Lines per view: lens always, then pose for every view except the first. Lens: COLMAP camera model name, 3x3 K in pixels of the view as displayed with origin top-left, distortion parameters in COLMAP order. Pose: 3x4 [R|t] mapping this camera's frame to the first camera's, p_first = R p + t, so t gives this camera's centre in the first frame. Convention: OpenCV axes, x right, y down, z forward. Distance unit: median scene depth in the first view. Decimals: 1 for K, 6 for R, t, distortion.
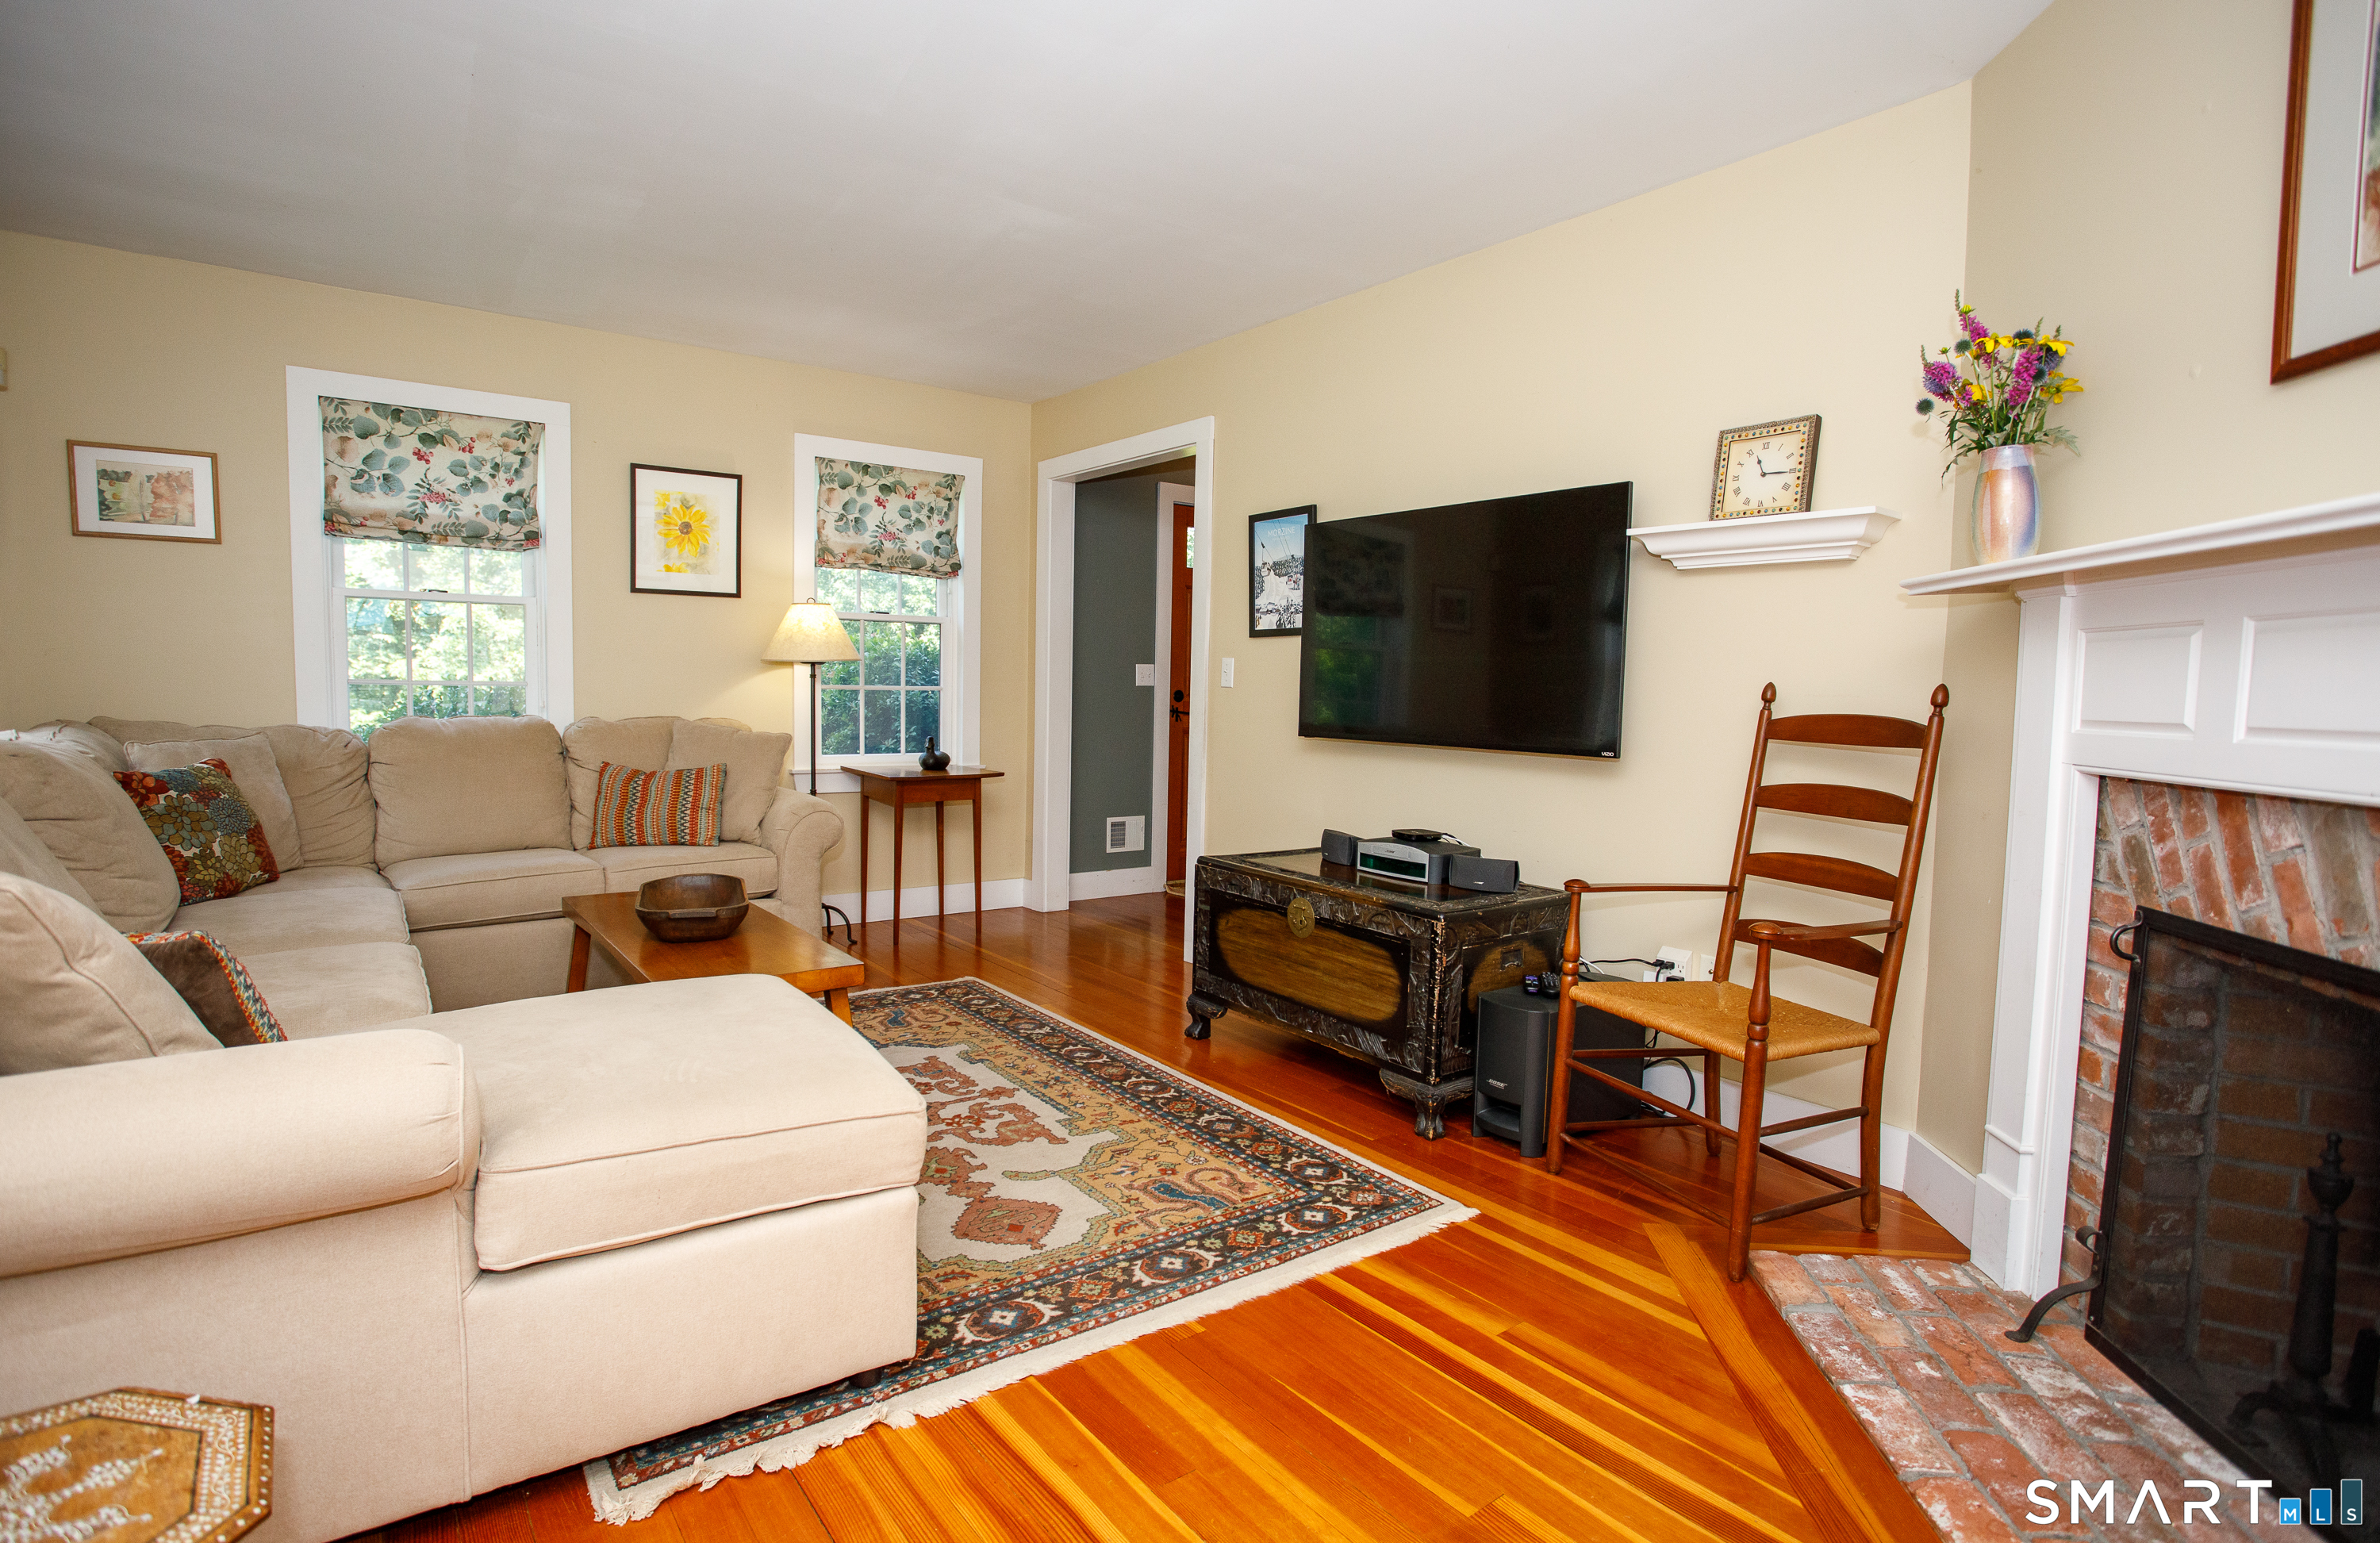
lens RADIAL K [[1176.0, 0, 1195.7], [0, 1176.0, 760.3], [0, 0, 1]] dist [-0.054263, 0.009872]
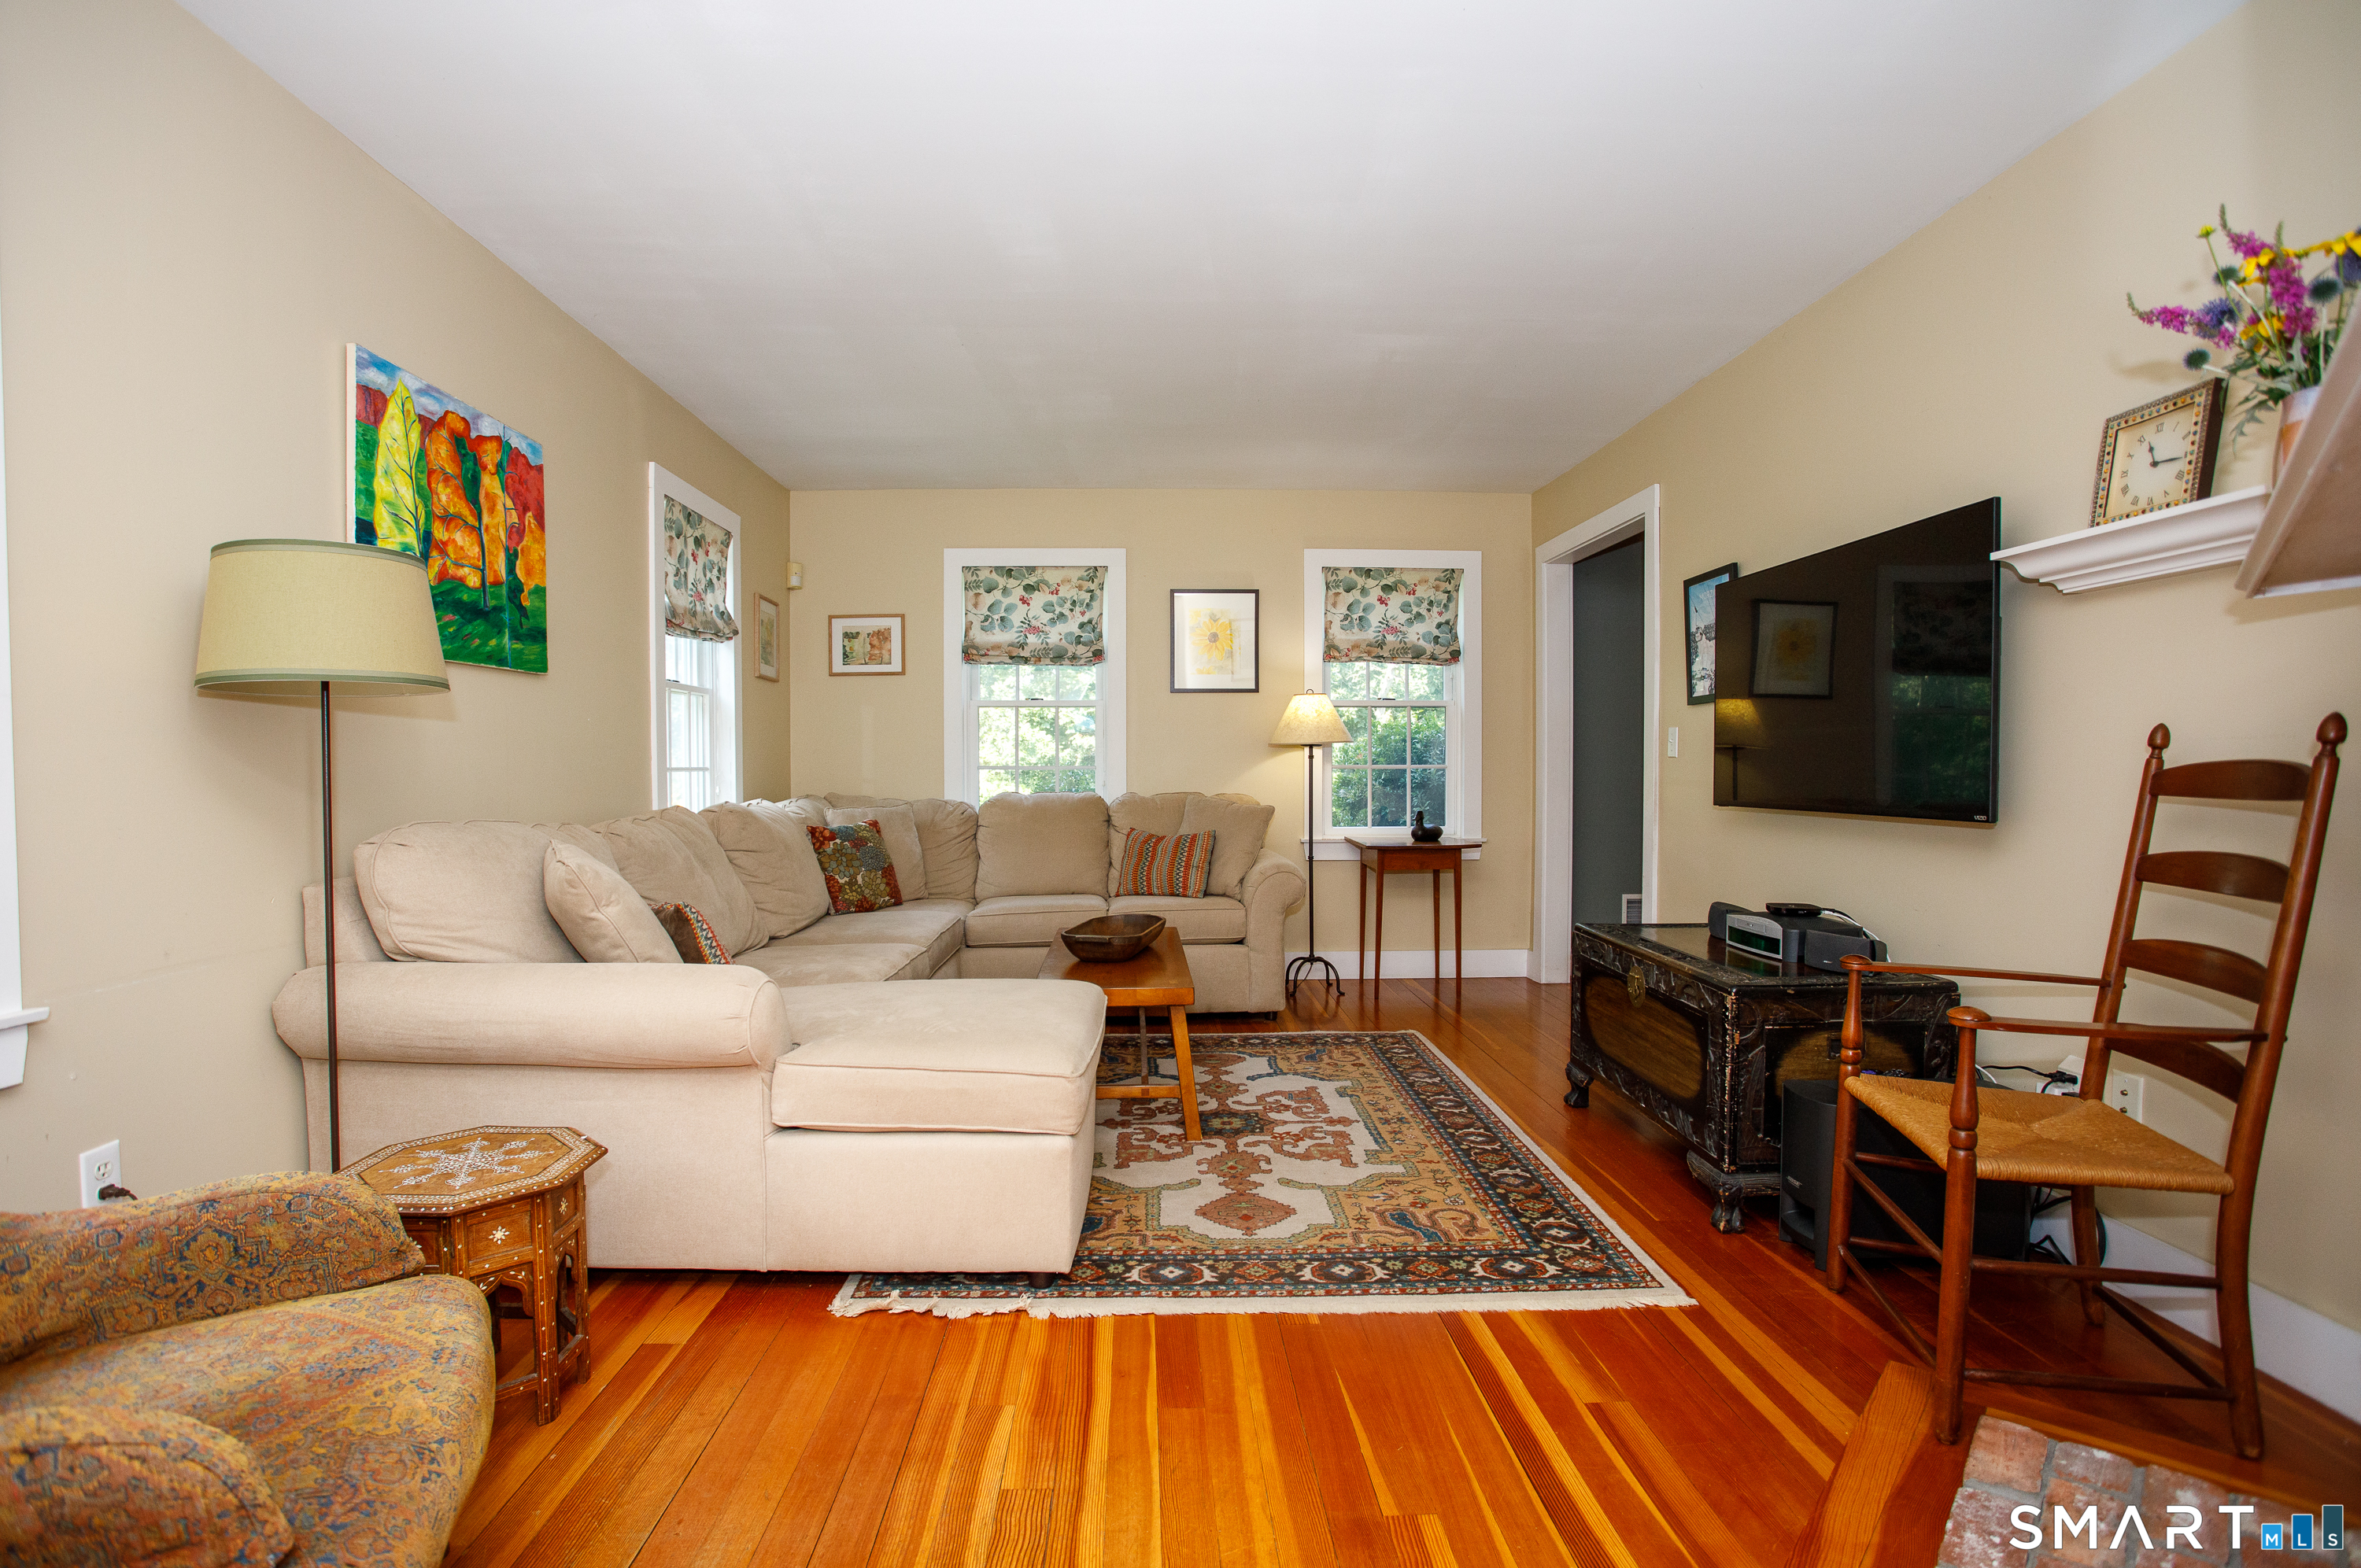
lens RADIAL K [[1145.1, 0, 1176.0], [0, 1145.1, 781.0], [0, 0, 1]] dist [-0.049825, 0.001416]
pose [[0.820769, -0.015883, -0.571040, 0.323871], [-0.017042, 0.998488, -0.052268, 0.019760], [0.571006, 0.052631, 0.819257, 0.005518]]
